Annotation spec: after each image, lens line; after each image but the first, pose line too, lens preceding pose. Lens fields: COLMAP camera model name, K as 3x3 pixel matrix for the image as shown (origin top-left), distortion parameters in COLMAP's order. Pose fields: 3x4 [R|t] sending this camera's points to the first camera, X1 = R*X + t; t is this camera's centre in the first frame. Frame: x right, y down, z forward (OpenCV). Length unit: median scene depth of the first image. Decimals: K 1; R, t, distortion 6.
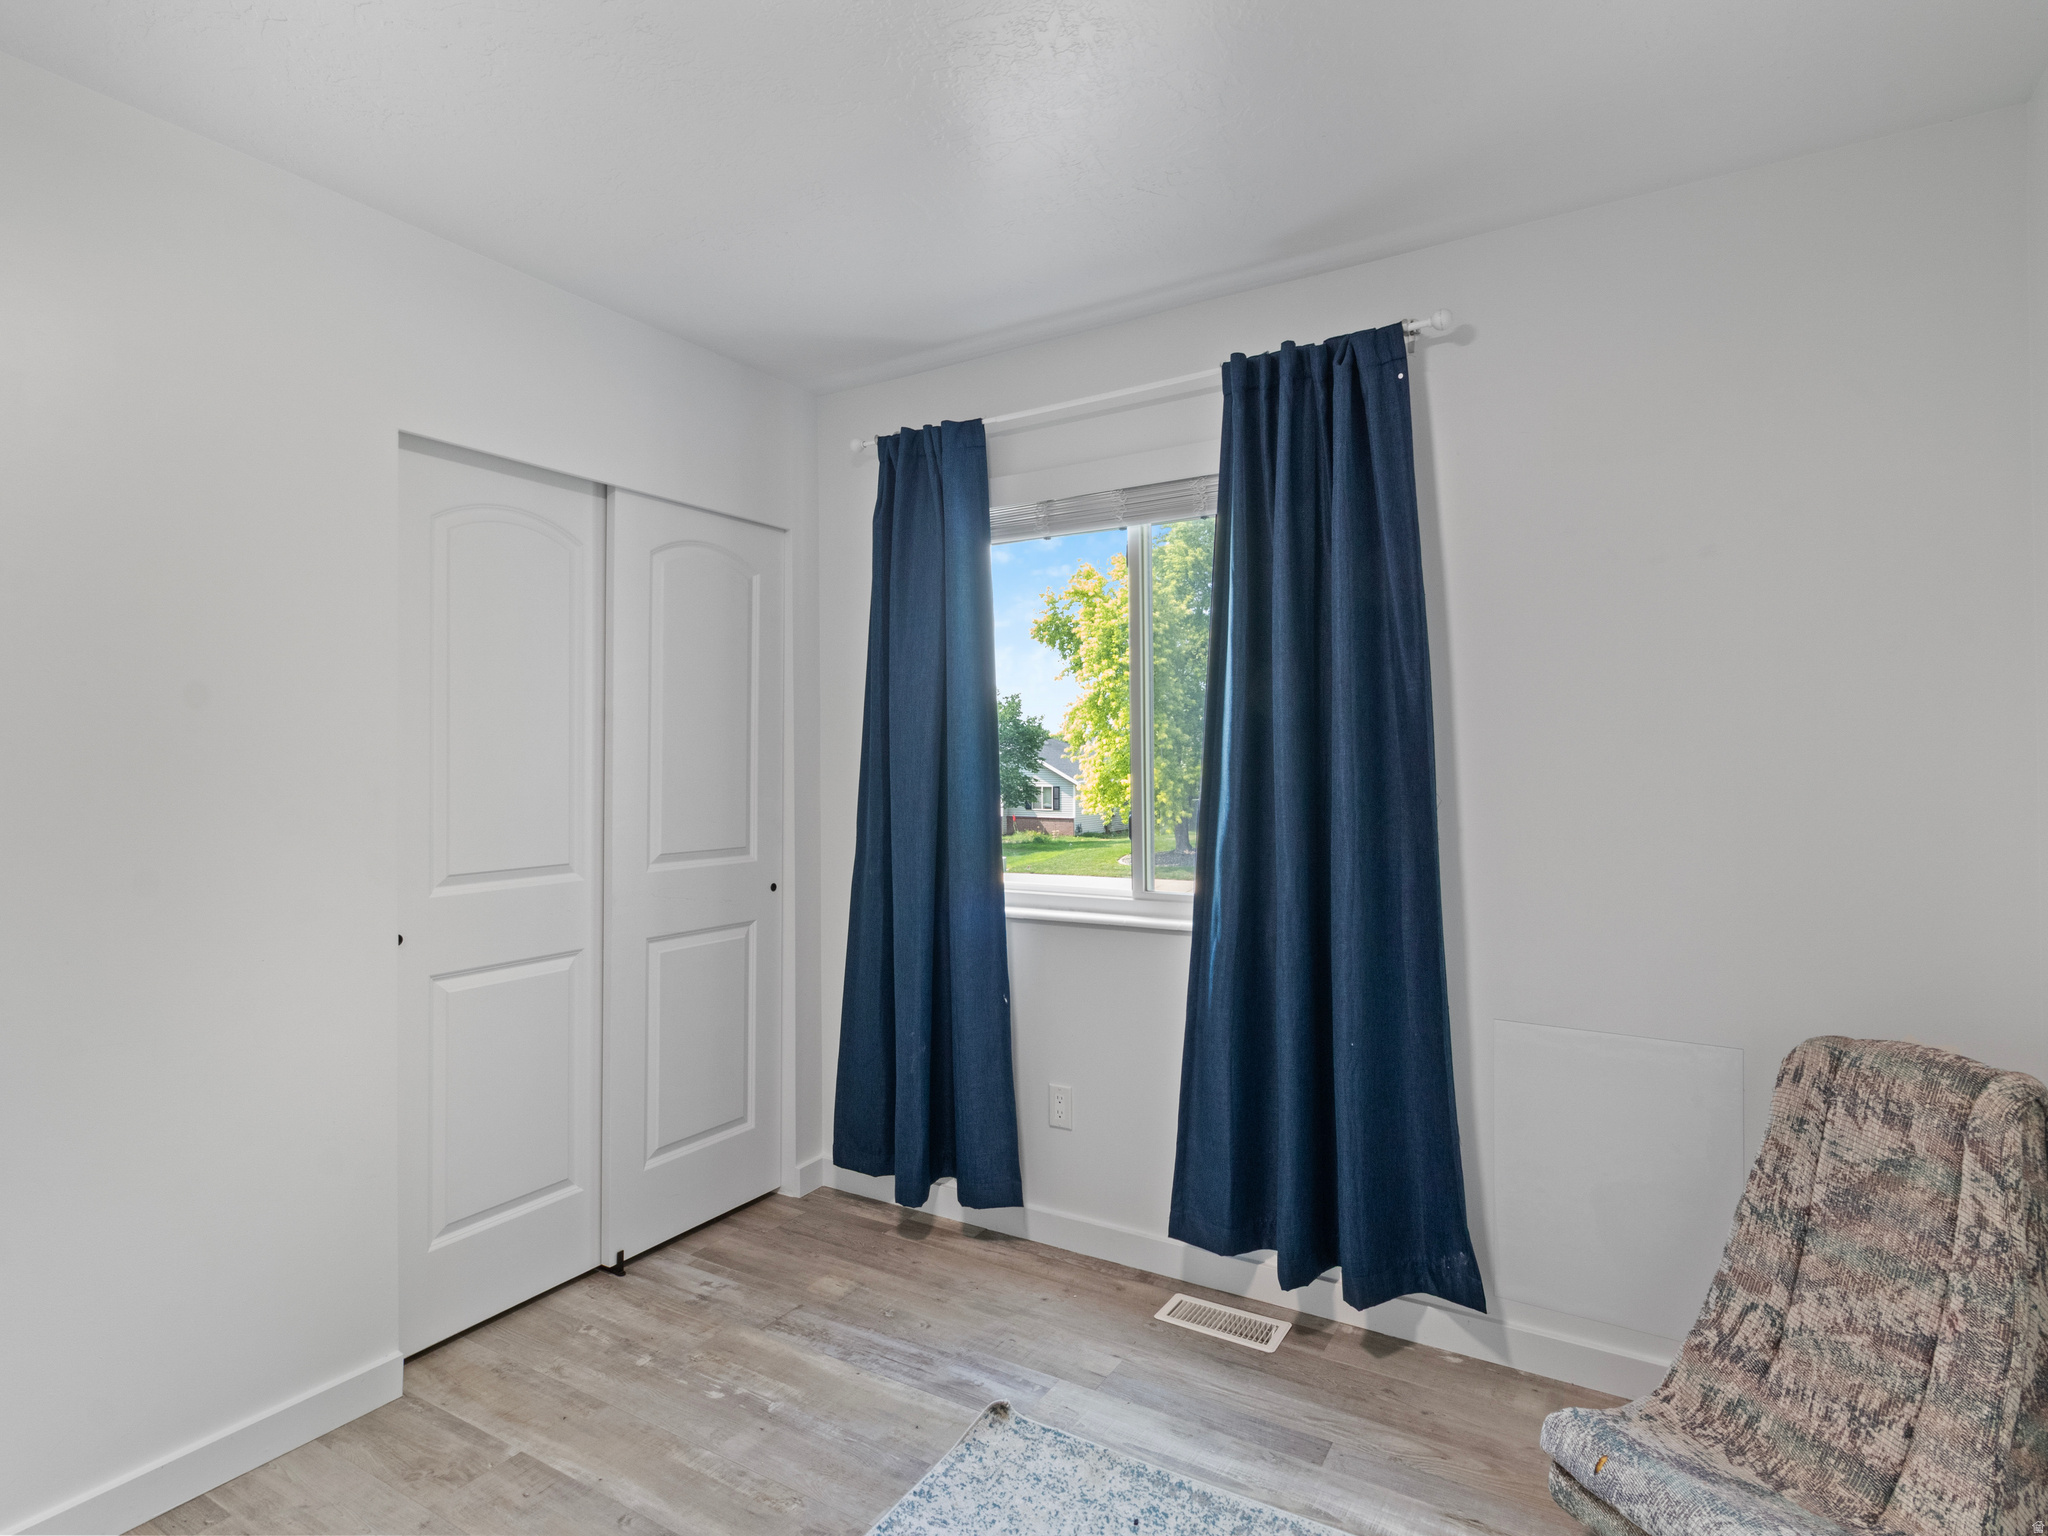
lens RADIAL K [[1064.1, 0, 1036.9], [0, 1064.1, 759.4], [0, 0, 1]] dist [0.001380, 0.000449]
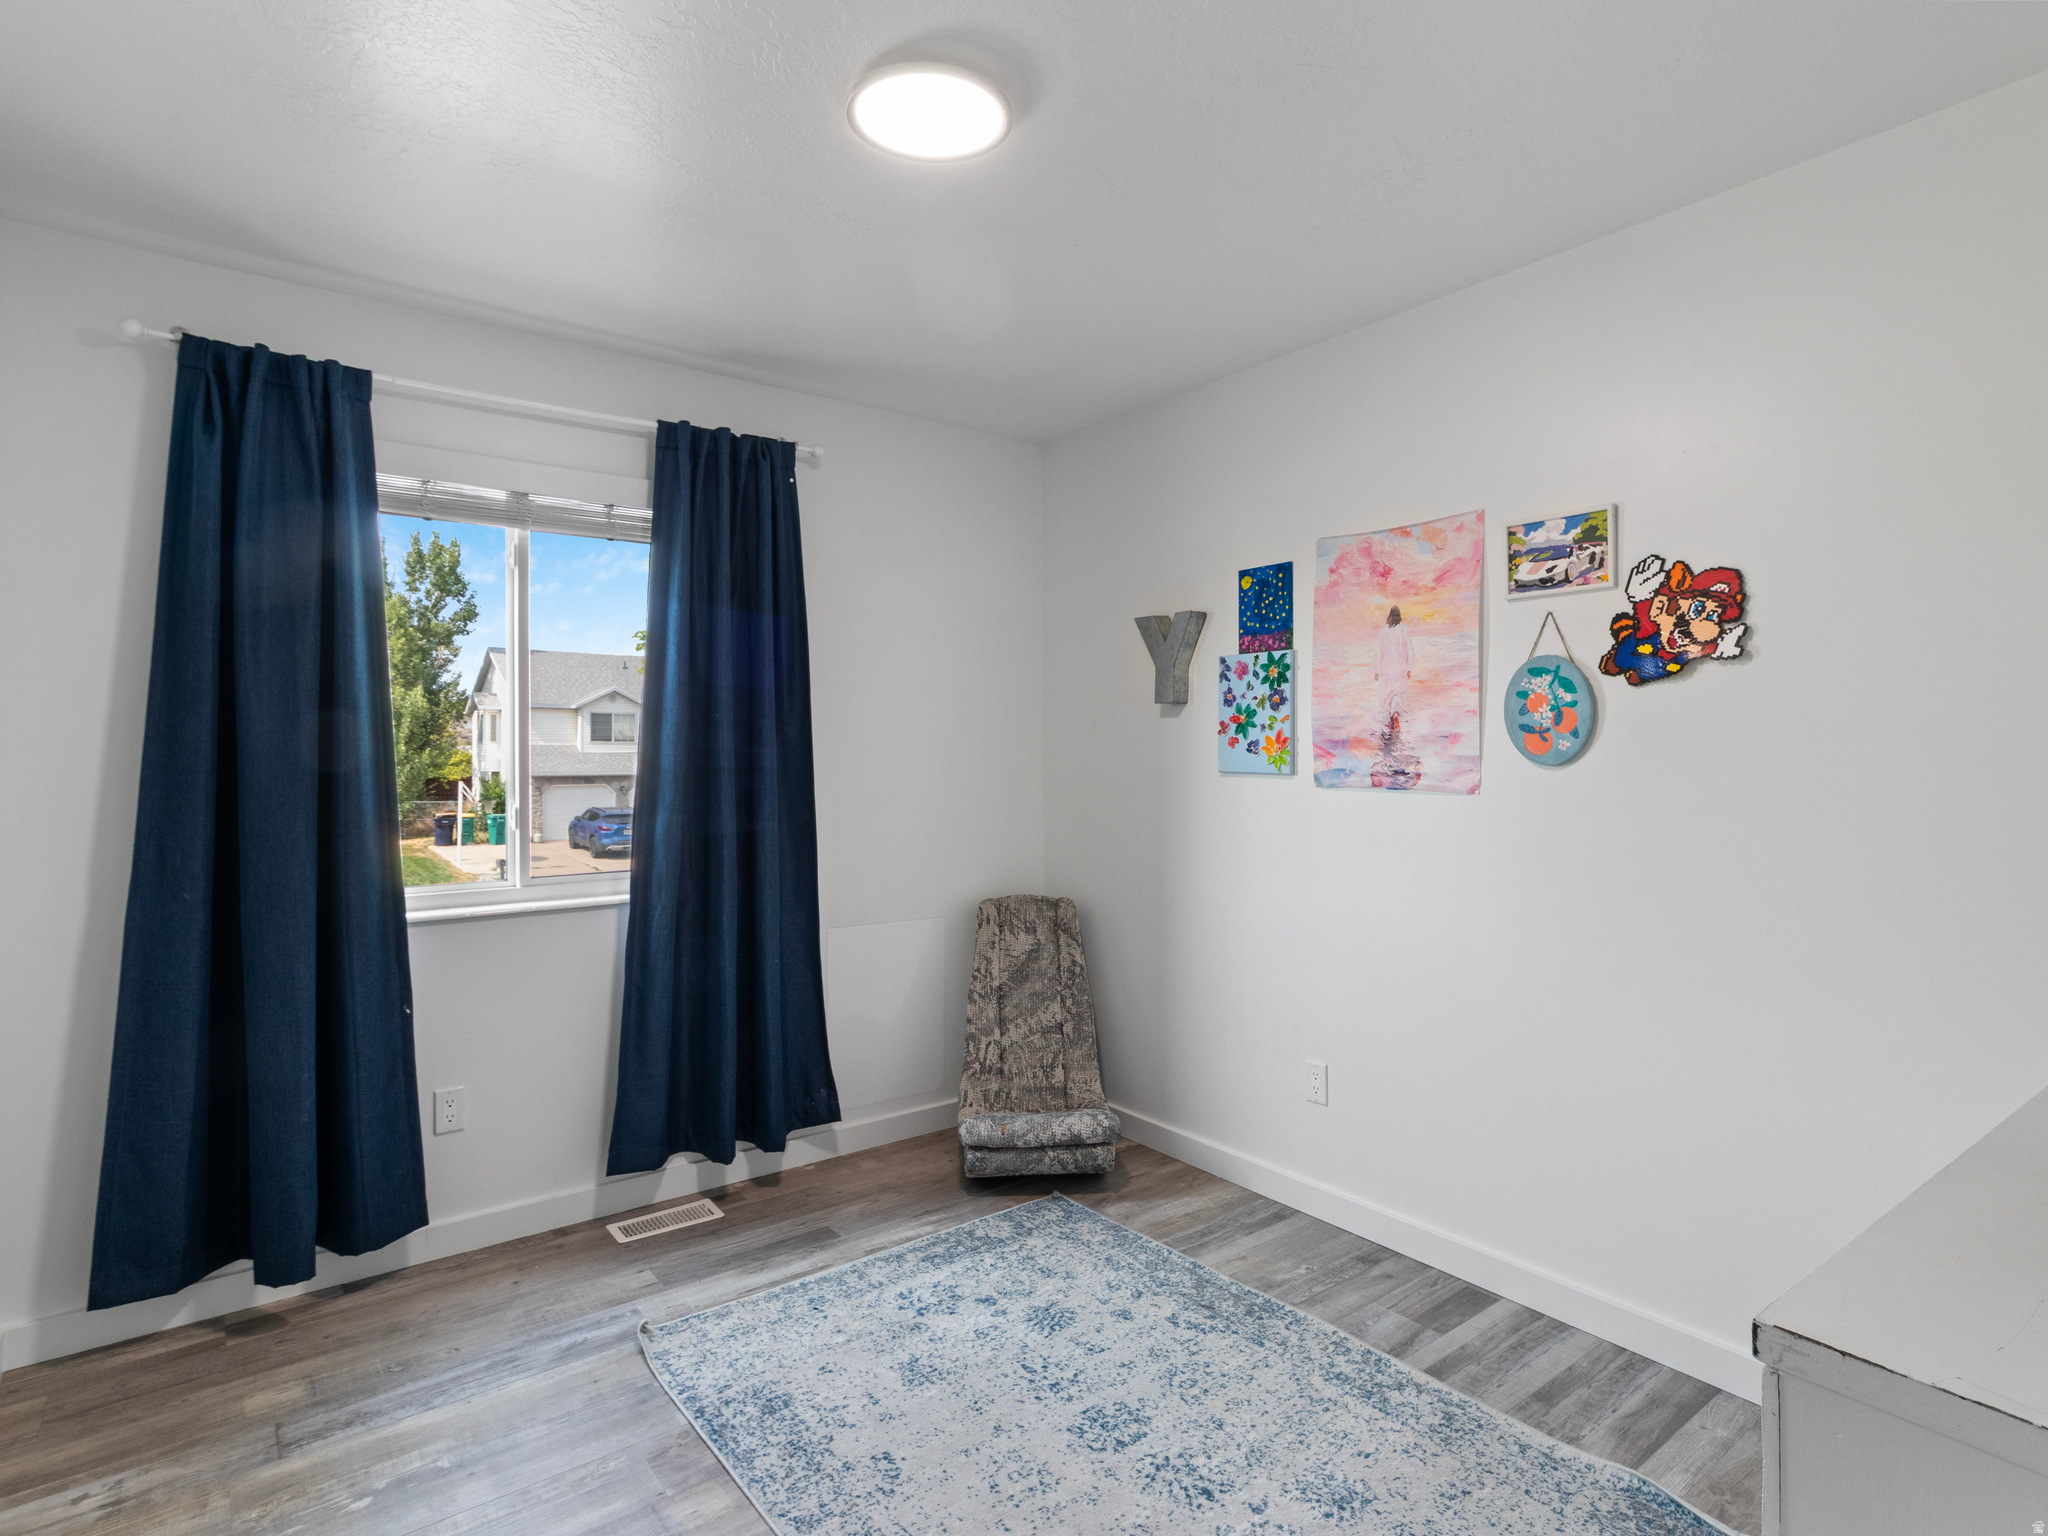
lens RADIAL K [[1064.1, 0, 1036.9], [0, 1064.1, 759.4], [0, 0, 1]] dist [0.001380, 0.000449]
pose [[0.368101, -0.002920, 0.929781, -0.901240], [-0.003034, 0.999986, 0.004342, 0.000575], [-0.929781, -0.004419, 0.368087, 0.194584]]
